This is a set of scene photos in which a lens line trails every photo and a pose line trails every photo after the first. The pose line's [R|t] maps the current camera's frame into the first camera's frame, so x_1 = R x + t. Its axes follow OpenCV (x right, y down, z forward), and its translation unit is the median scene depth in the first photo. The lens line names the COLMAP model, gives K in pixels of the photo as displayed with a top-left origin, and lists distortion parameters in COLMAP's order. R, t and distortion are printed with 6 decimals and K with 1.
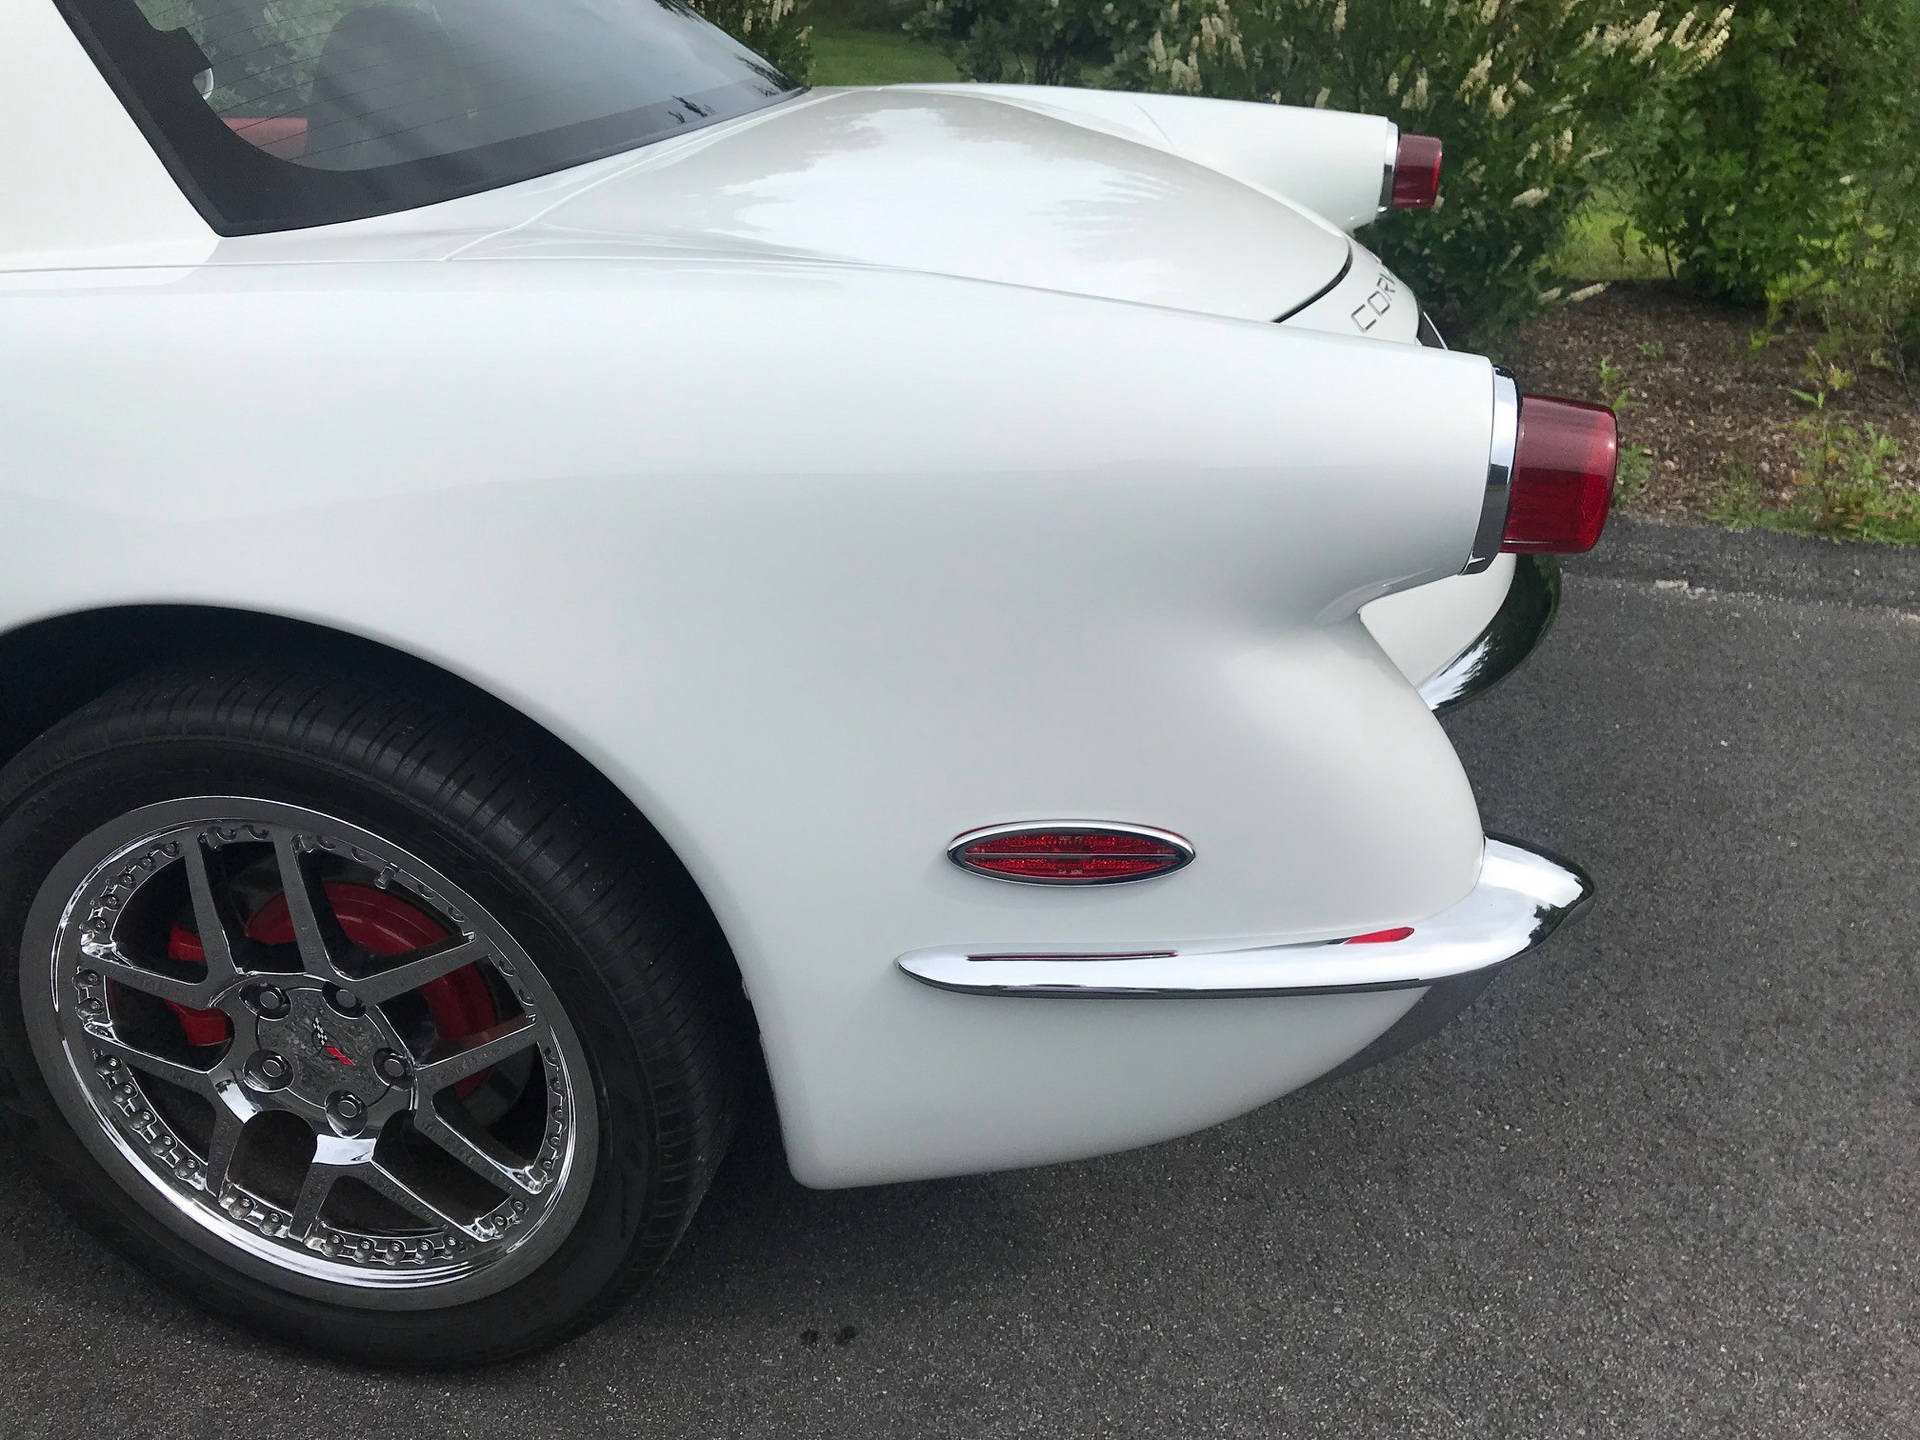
lens RADIAL K [[1634.7, 0, 949.8], [0, 1634.7, 683.4], [0, 0, 1]] dist [0.010996, -0.009595]
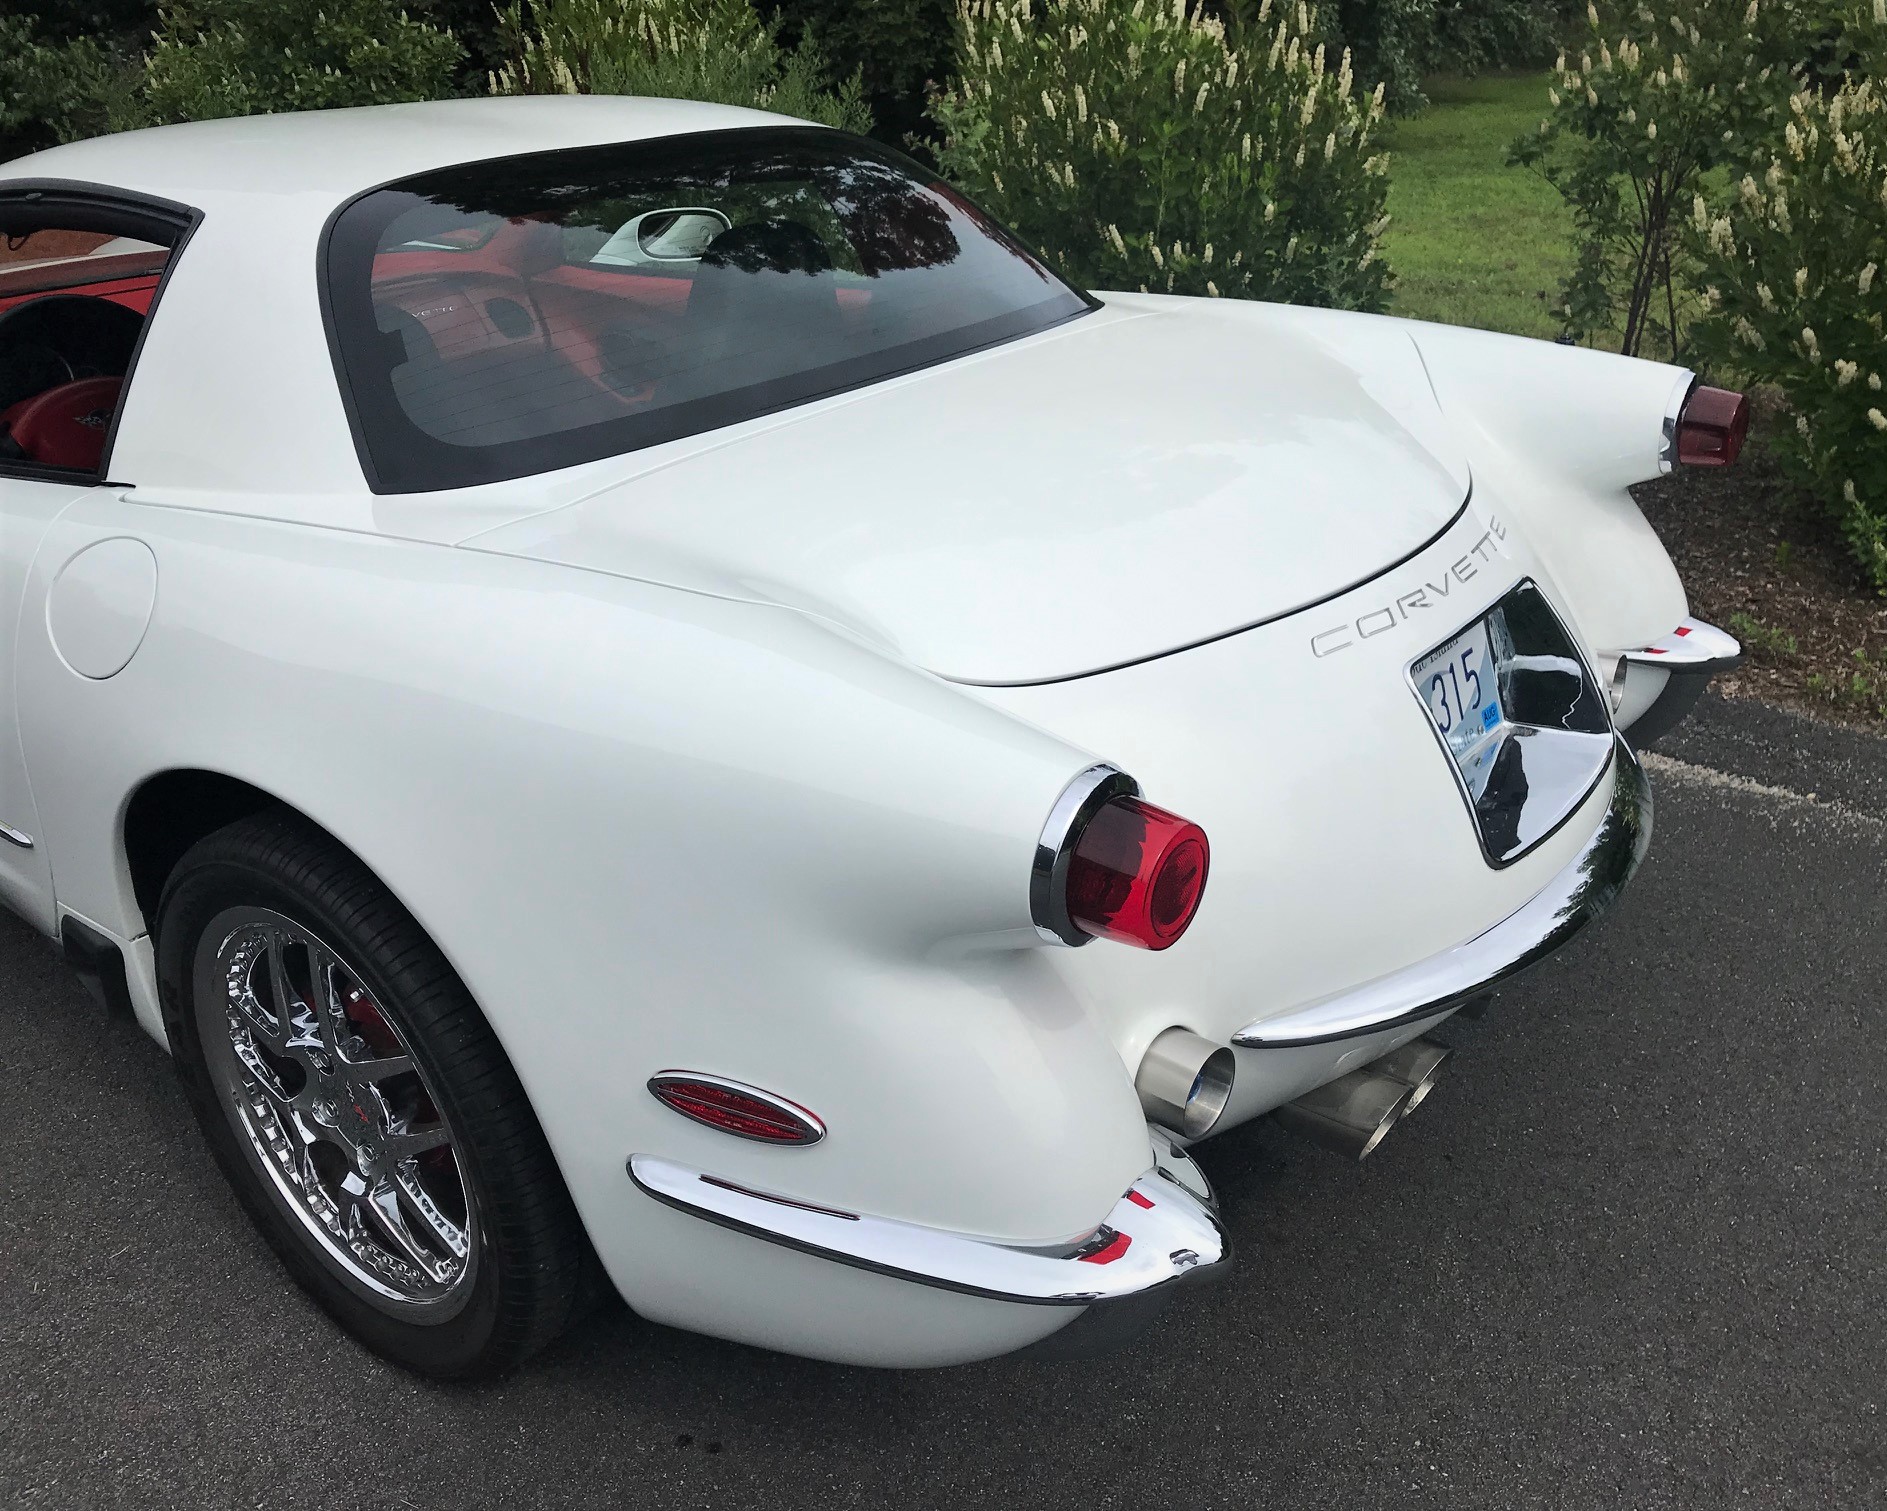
lens RADIAL K [[1688.4, 0, 982.3], [0, 1688.4, 733.8], [0, 0, 1]] dist [0.057867, -0.056449]
pose [[0.902193, 0.153426, -0.403122, 0.466581], [-0.154518, 0.987533, 0.030037, -0.153751], [0.402705, 0.035191, 0.914653, -0.048111]]
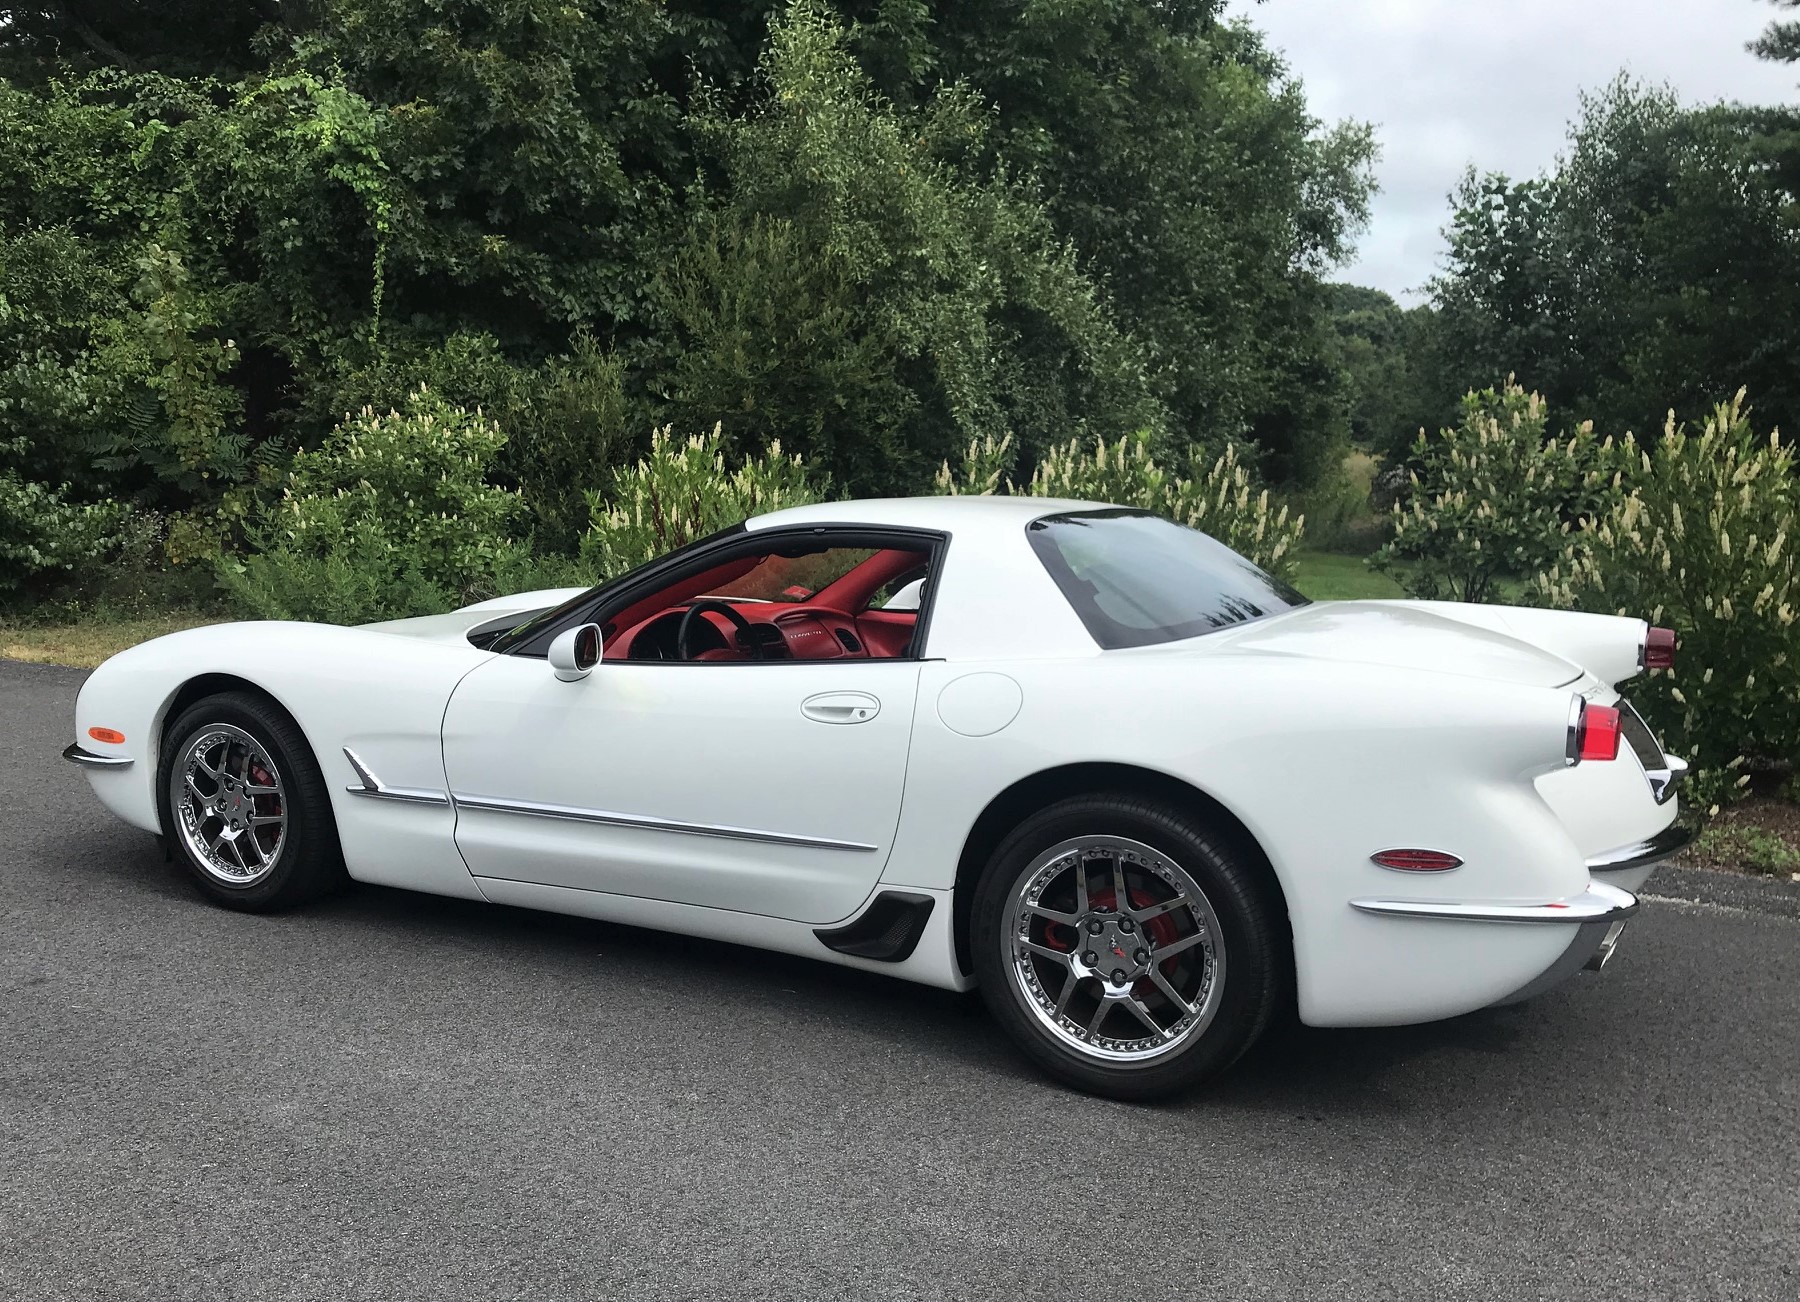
lens RADIAL K [[1712.0, 0, 852.3], [0, 1712.0, 704.2], [0, 0, 1]] dist [0.009301, 0.000000]
pose [[0.950707, 0.027708, -0.308851, 0.037933], [-0.114736, 0.956745, -0.267348, 0.496618], [0.288084, 0.289606, 0.912763, -1.350182]]
